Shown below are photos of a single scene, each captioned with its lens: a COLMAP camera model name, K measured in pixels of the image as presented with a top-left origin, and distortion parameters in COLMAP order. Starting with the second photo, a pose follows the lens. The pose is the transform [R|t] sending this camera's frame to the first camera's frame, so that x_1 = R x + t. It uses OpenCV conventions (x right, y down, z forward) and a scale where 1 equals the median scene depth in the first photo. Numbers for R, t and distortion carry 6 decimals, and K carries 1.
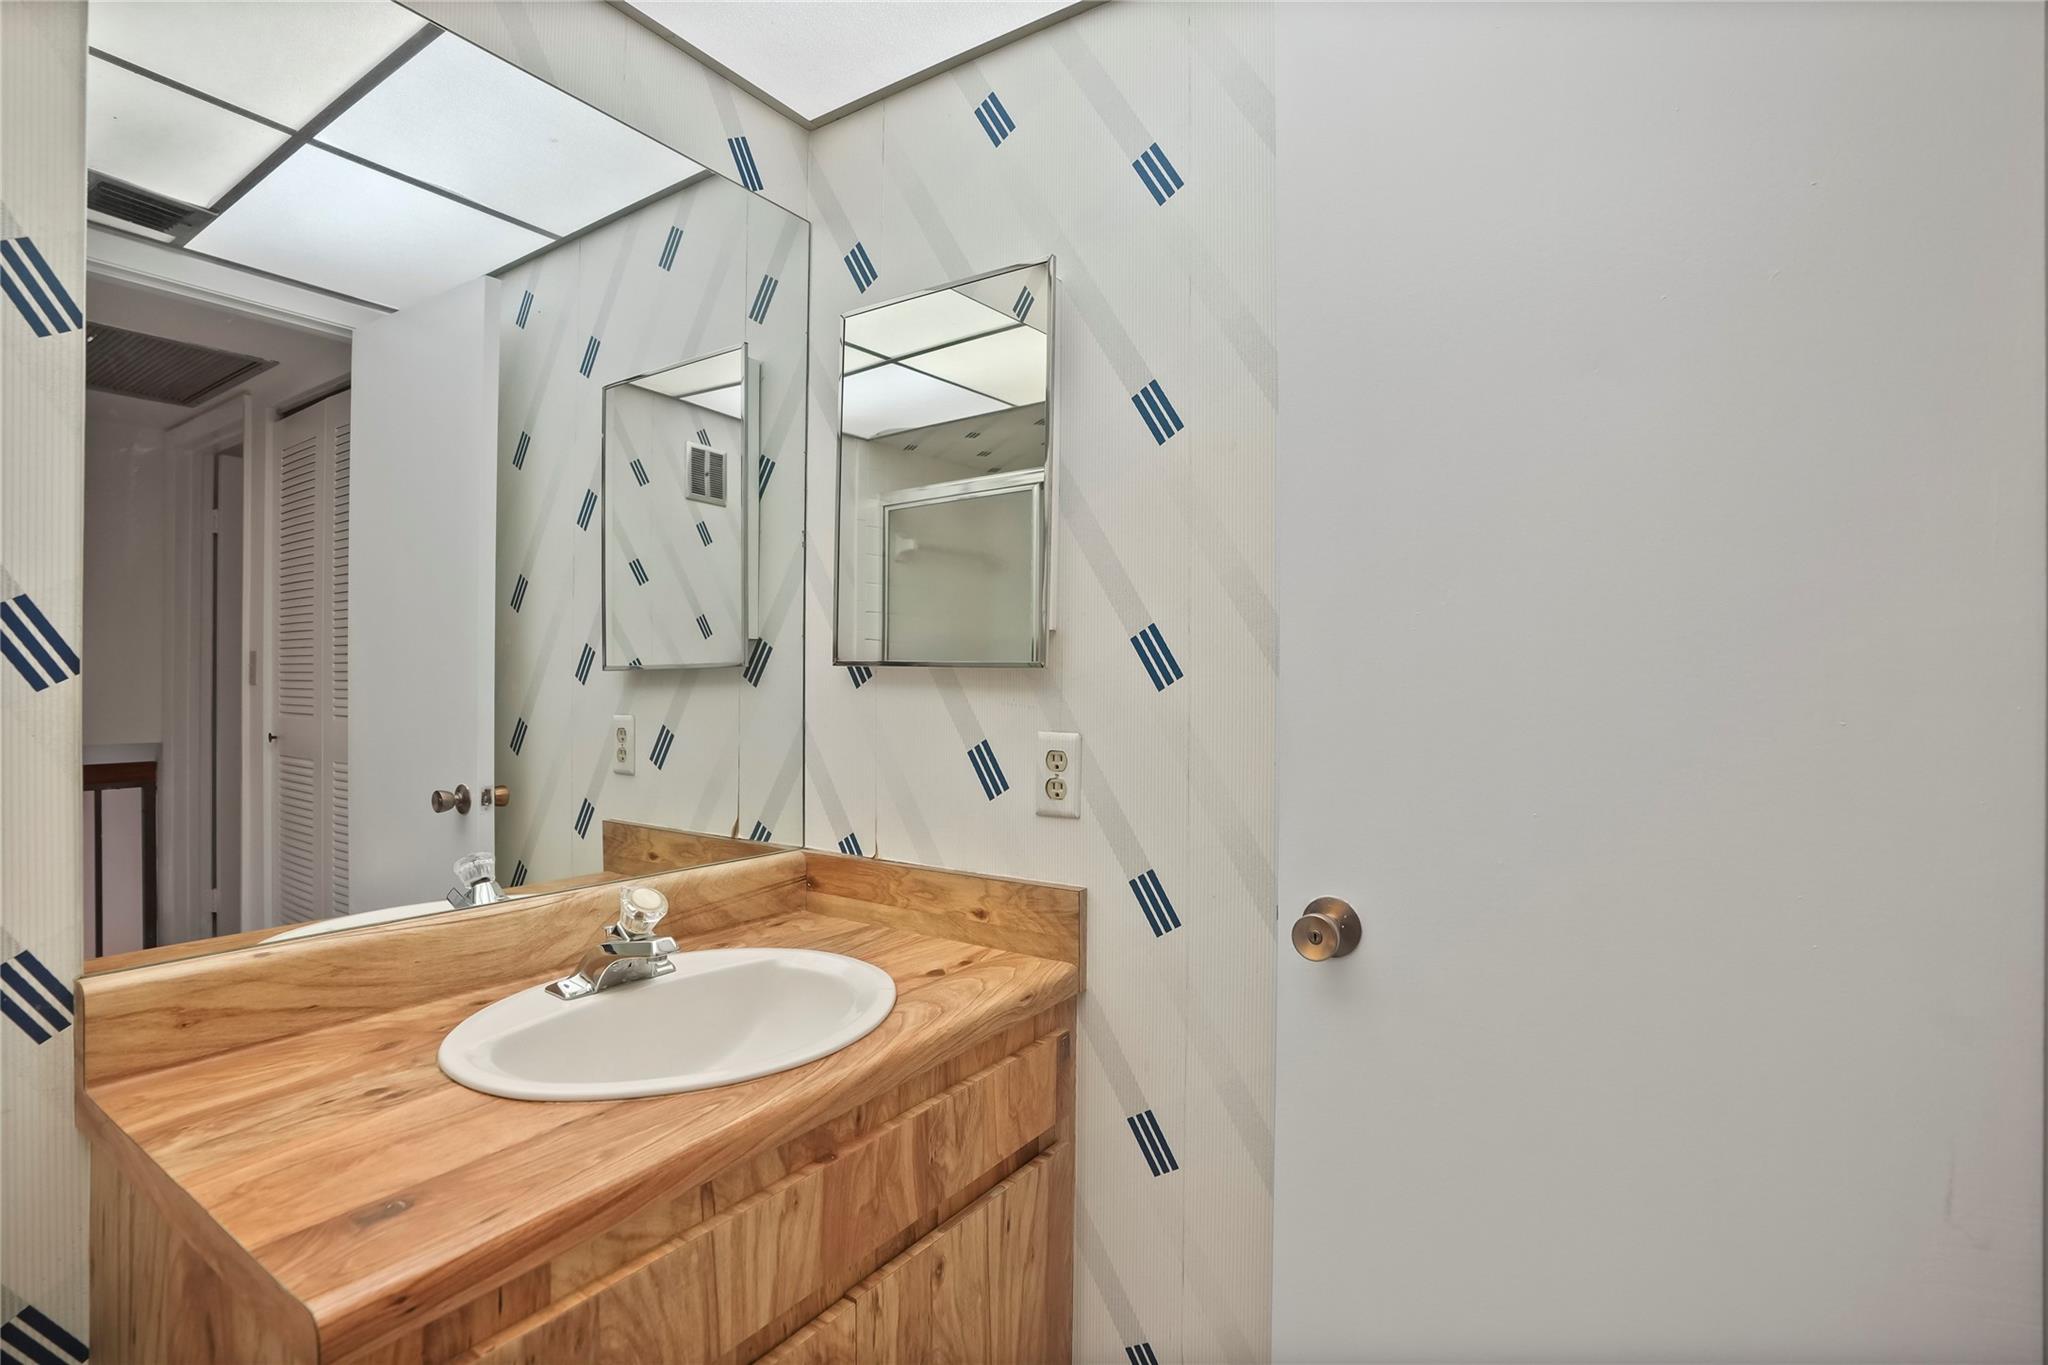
lens RADIAL K [[941.2, 0, 1027.2], [0, 941.2, 677.3], [0, 0, 1]] dist [-0.019222, 0.004526]
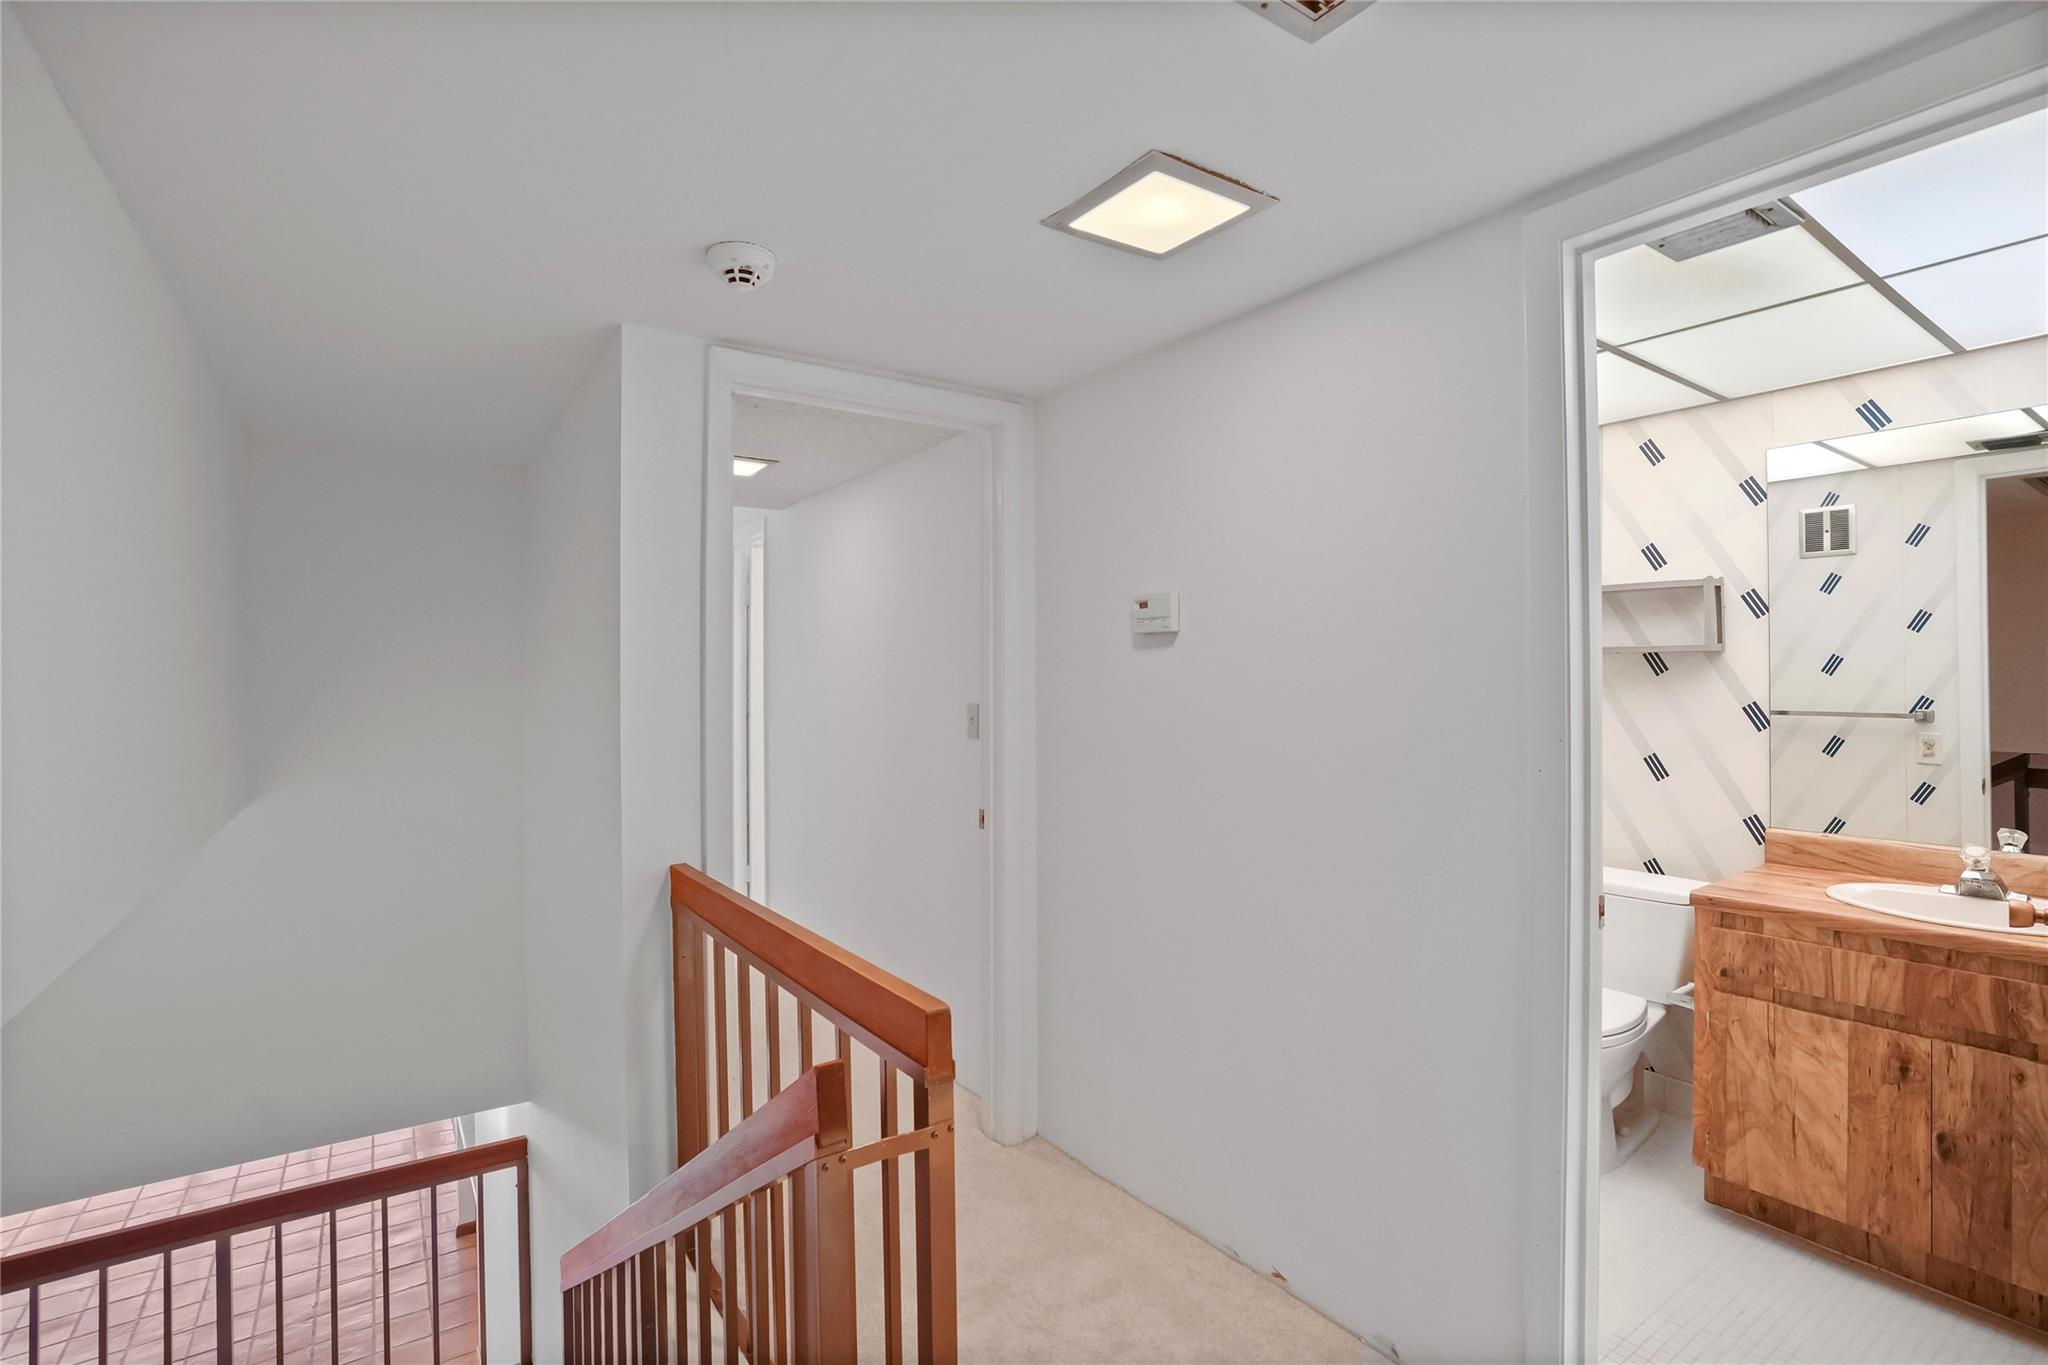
lens RADIAL K [[941.2, 0, 1016.0], [0, 941.2, 676.0], [0, 0, 1]] dist [-0.019222, 0.004526]
pose [[-0.344303, -0.009379, -0.938812, 2.344237], [-0.014310, 0.999886, -0.004740, -0.086618], [0.938749, 0.011803, -0.344399, -0.184846]]
